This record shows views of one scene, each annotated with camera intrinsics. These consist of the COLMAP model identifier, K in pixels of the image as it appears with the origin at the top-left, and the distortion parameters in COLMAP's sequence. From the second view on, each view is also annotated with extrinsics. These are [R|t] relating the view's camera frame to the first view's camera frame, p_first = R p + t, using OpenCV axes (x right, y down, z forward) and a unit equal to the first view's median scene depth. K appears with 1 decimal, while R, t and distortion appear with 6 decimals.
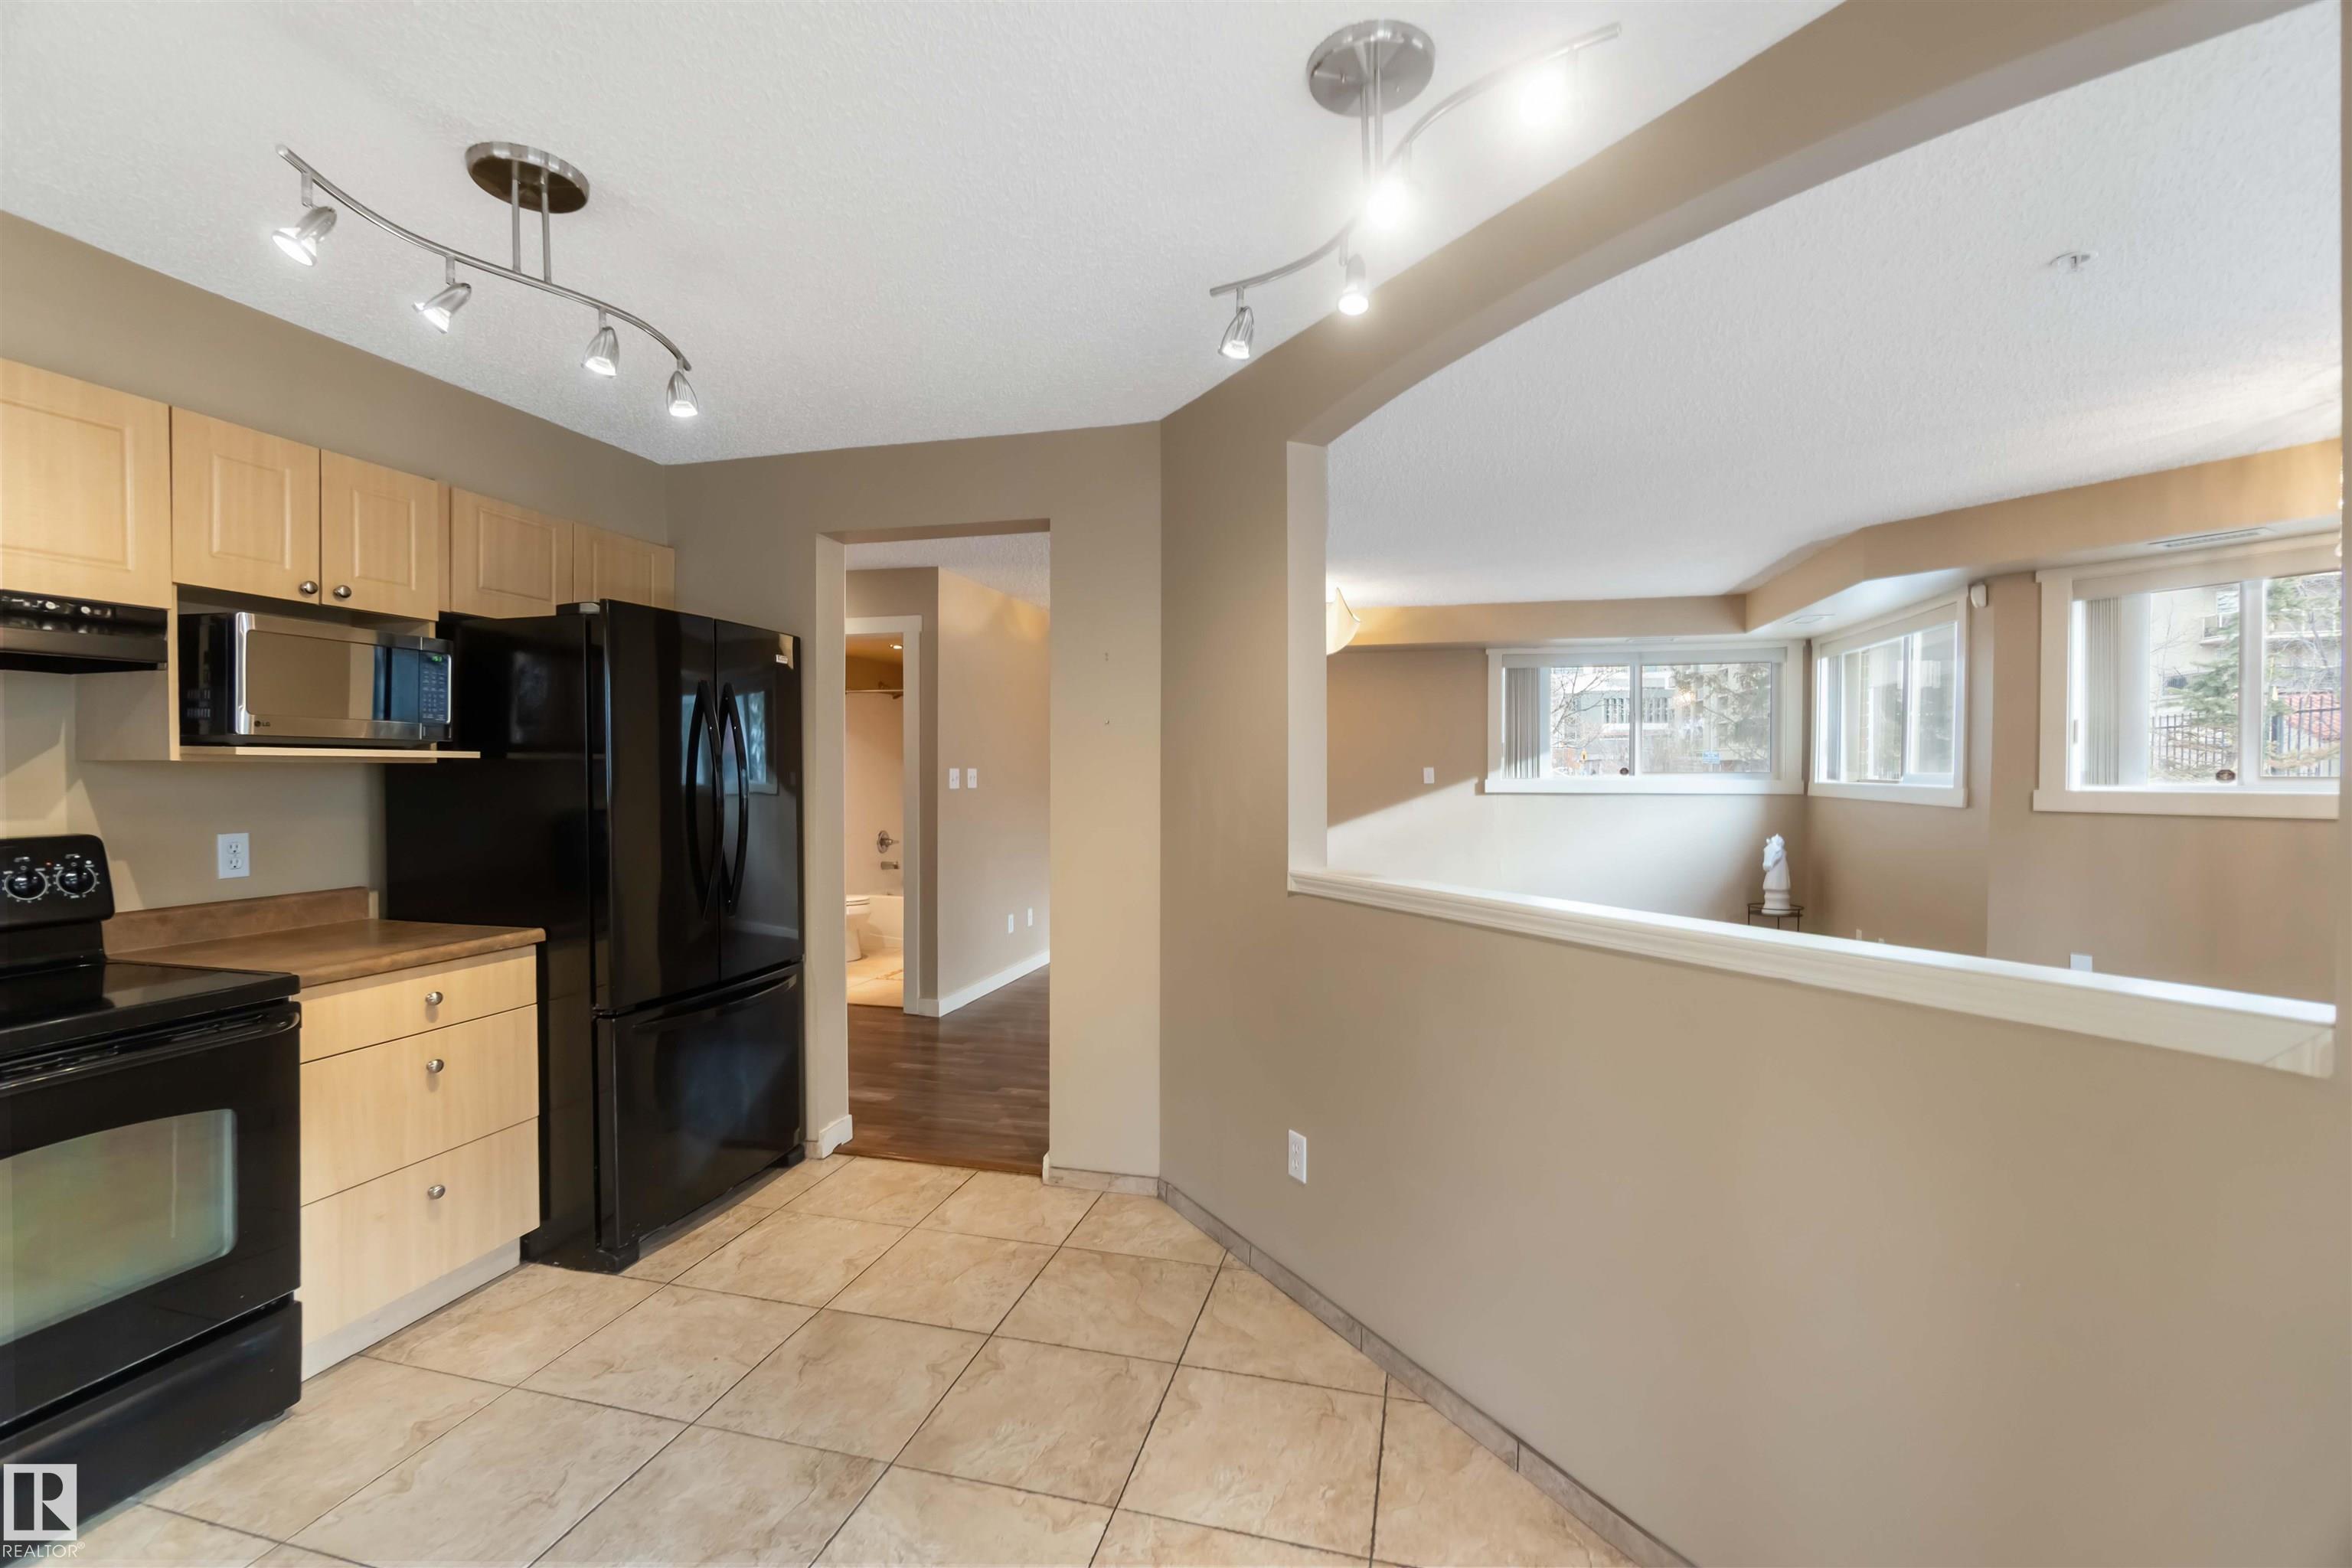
lens RADIAL K [[1020.2, 0, 1167.5], [0, 1020.2, 781.6], [0, 0, 1]] dist [-0.007745, 0.001586]
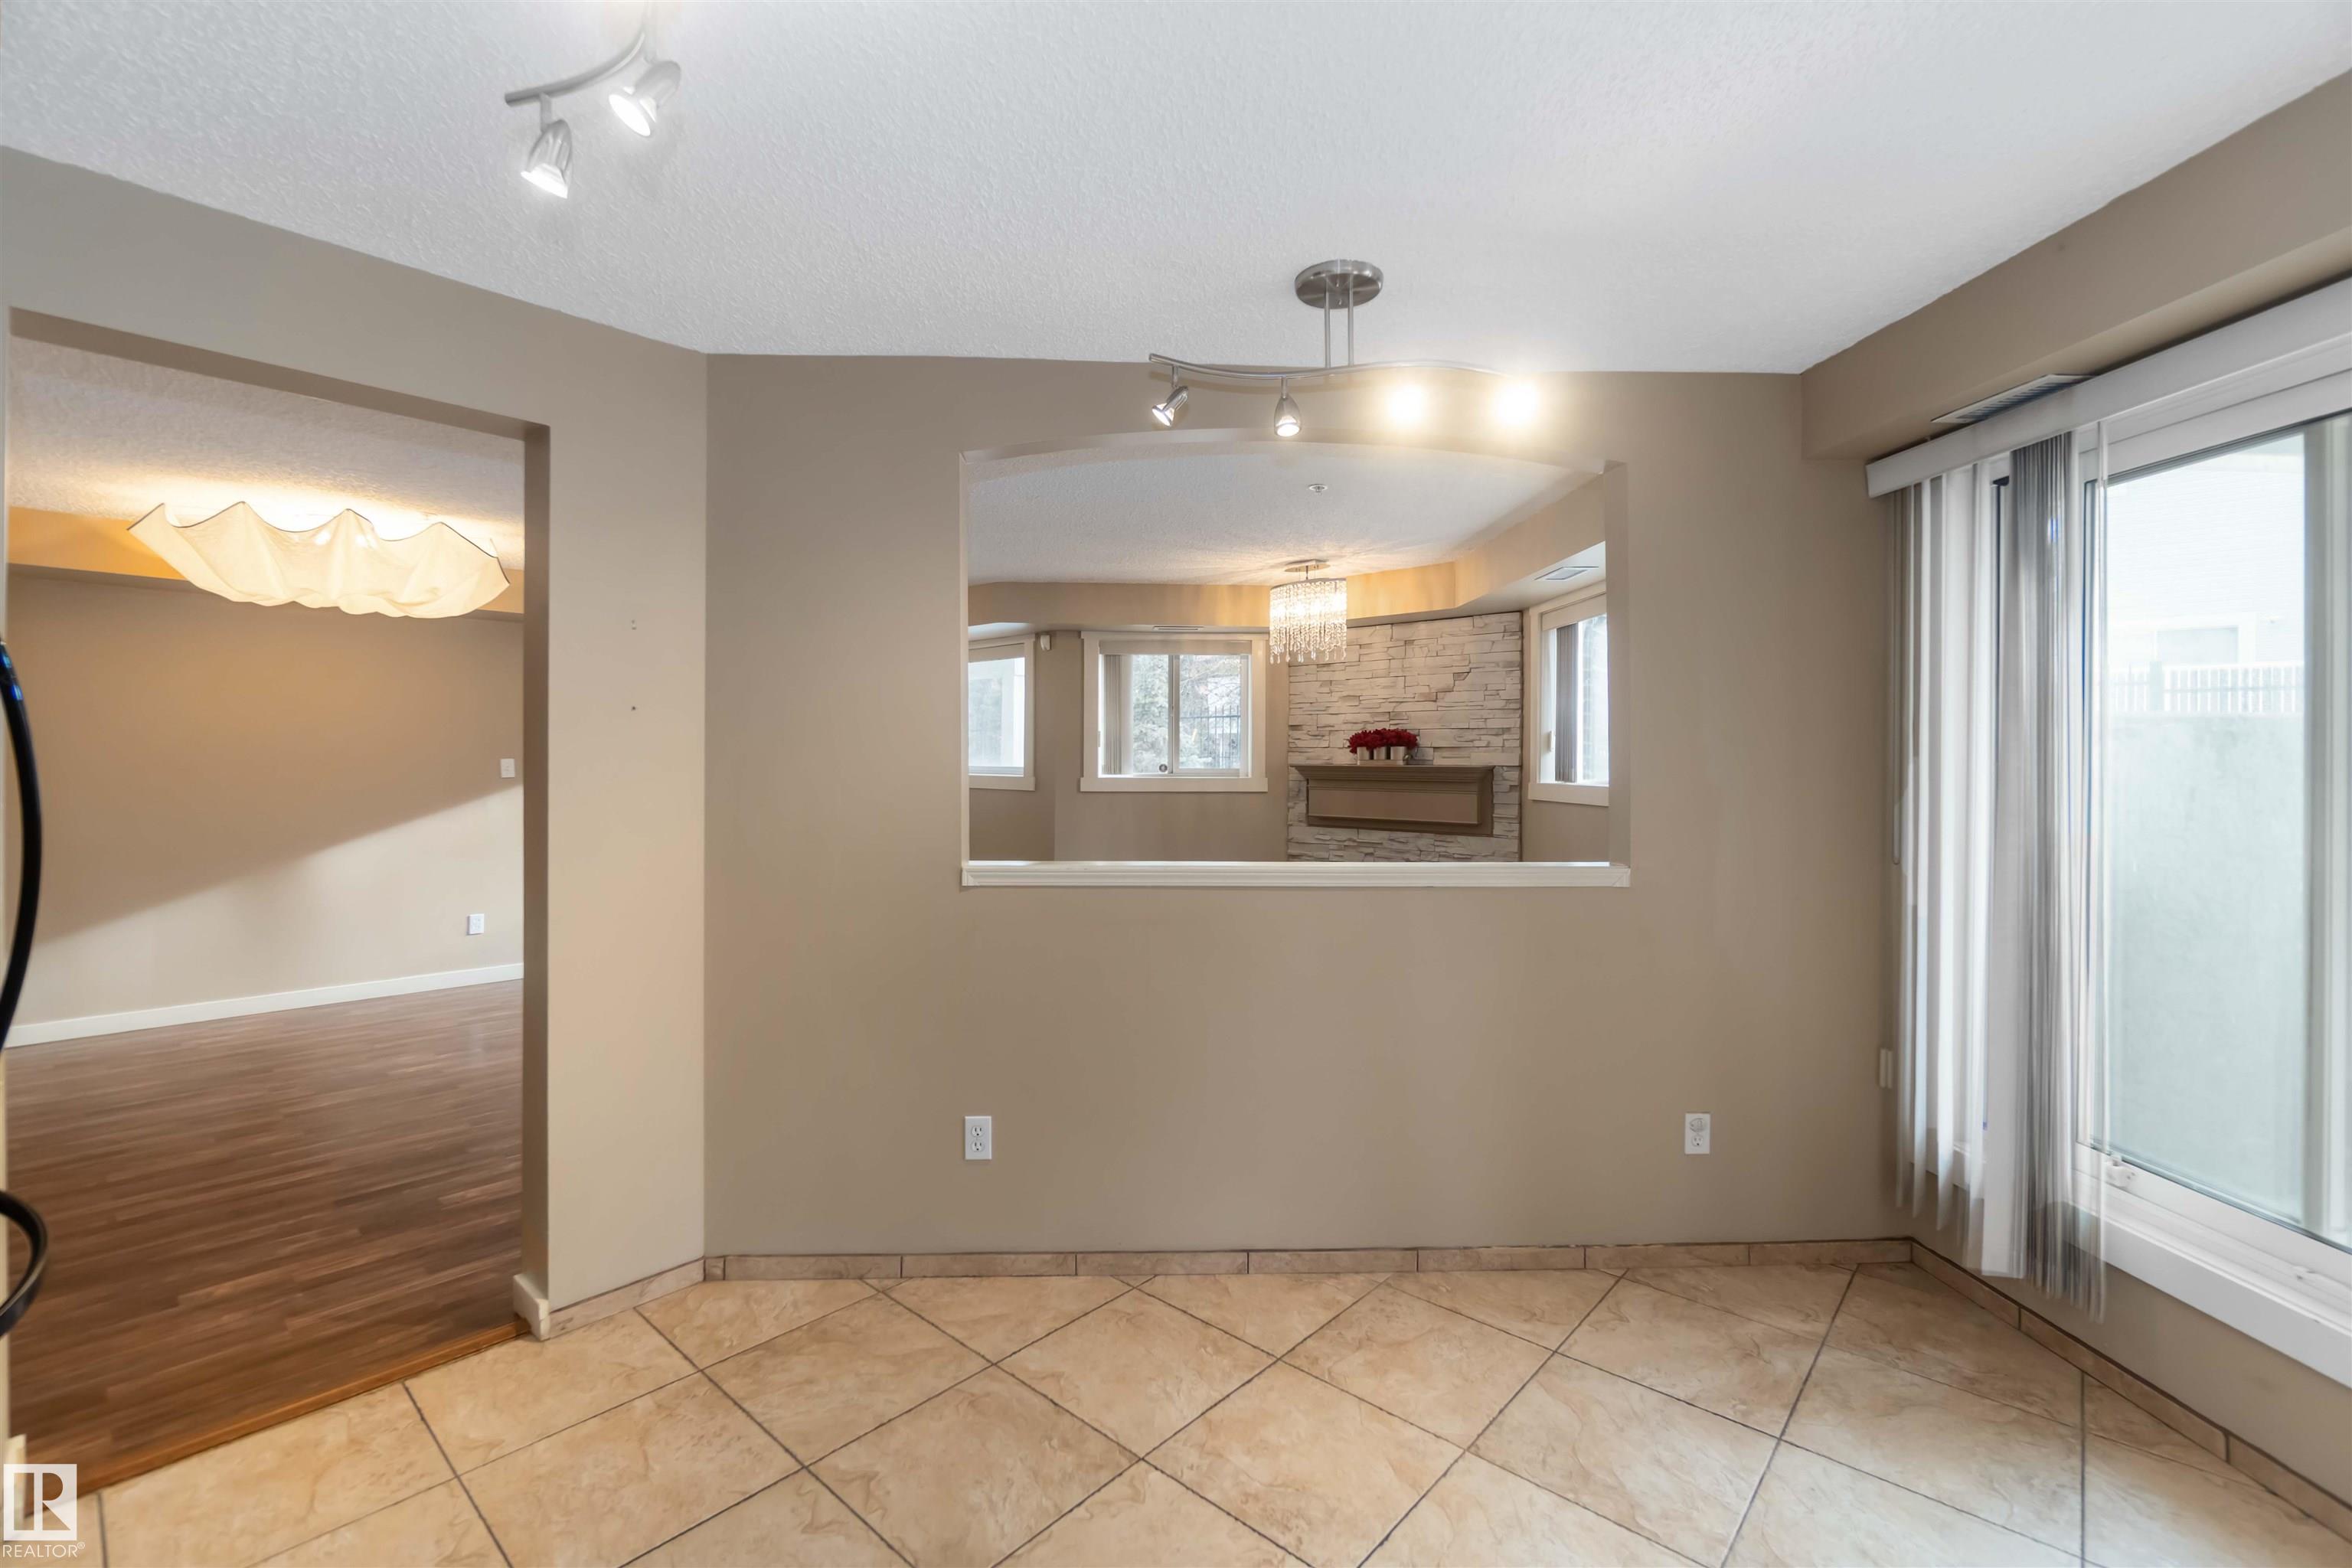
lens RADIAL K [[1020.2, 0, 1170.4], [0, 1020.2, 765.1], [0, 0, 1]] dist [-0.007745, 0.001586]
pose [[0.453271, -0.002938, 0.891368, -0.667280], [0.006751, 0.999977, -0.000137, -0.014612], [-0.891347, 0.006079, 0.453280, 0.320046]]
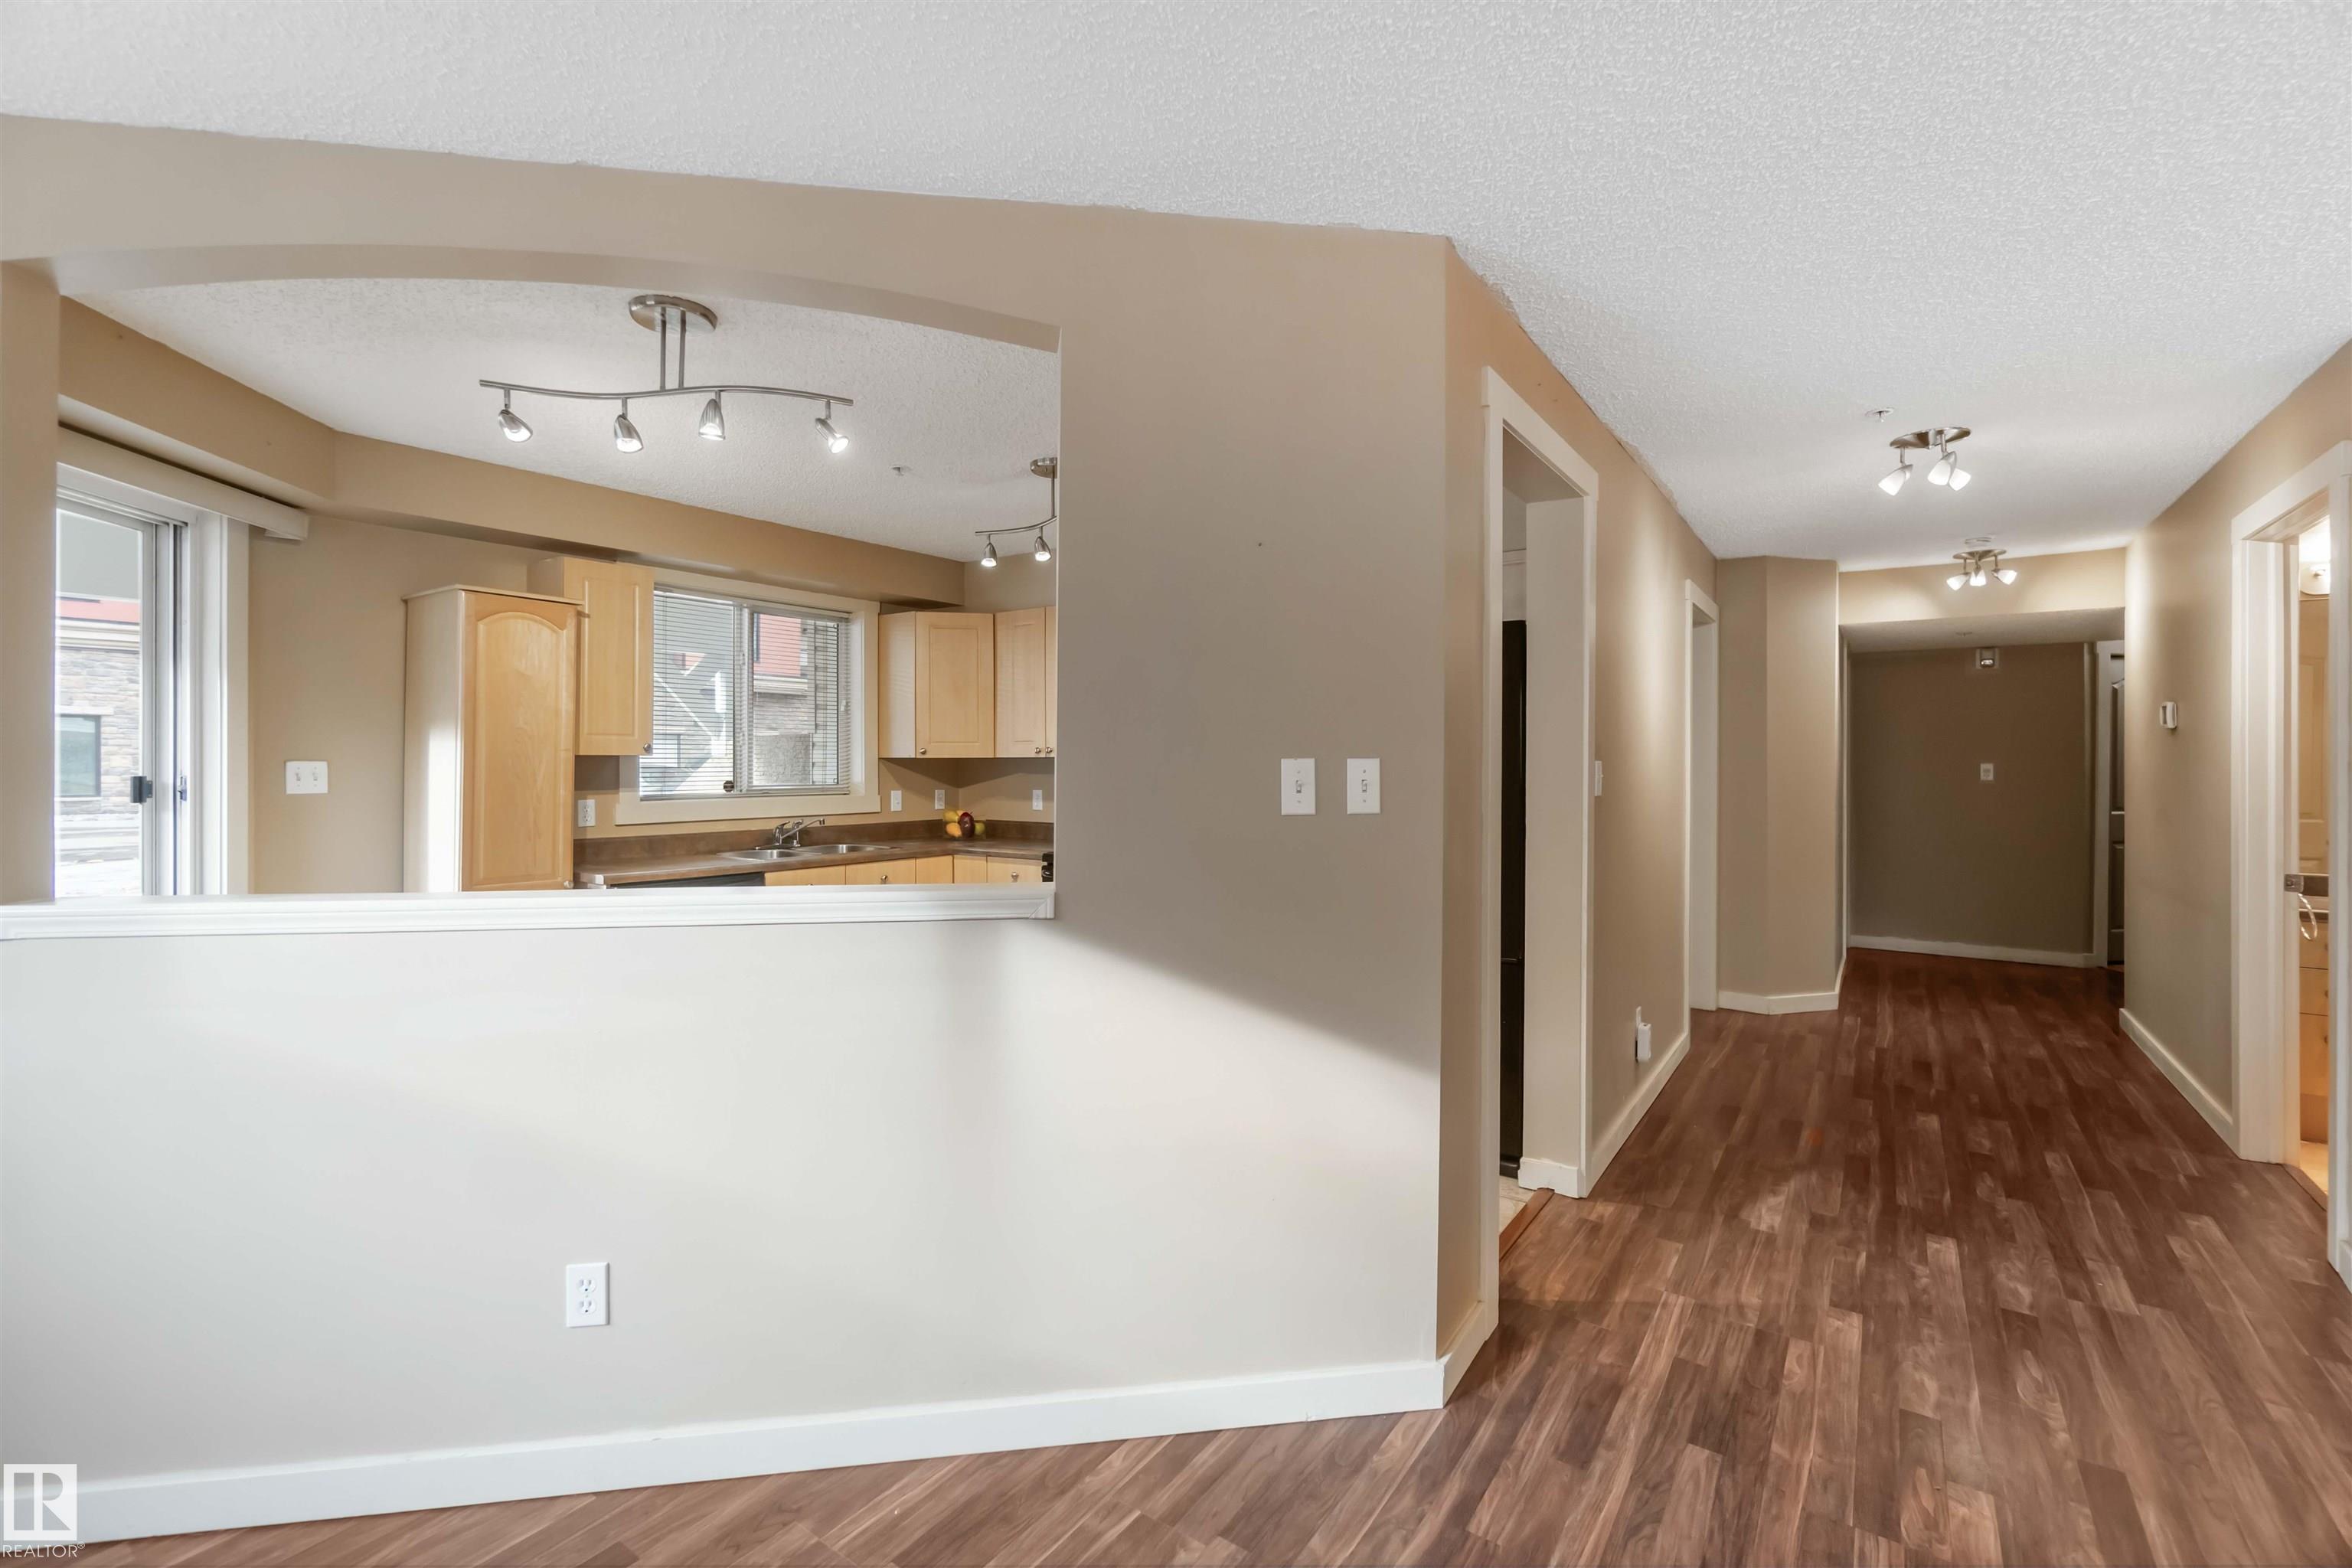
lens RADIAL K [[1020.2, 0, 1171.3], [0, 1020.2, 766.0], [0, 0, 1]] dist [-0.007745, 0.001586]
pose [[-0.352845, 0.002899, -0.935677, 0.793996], [-0.013556, 0.999874, 0.008210, -0.013958], [0.935583, 0.015581, -0.352762, 1.296191]]
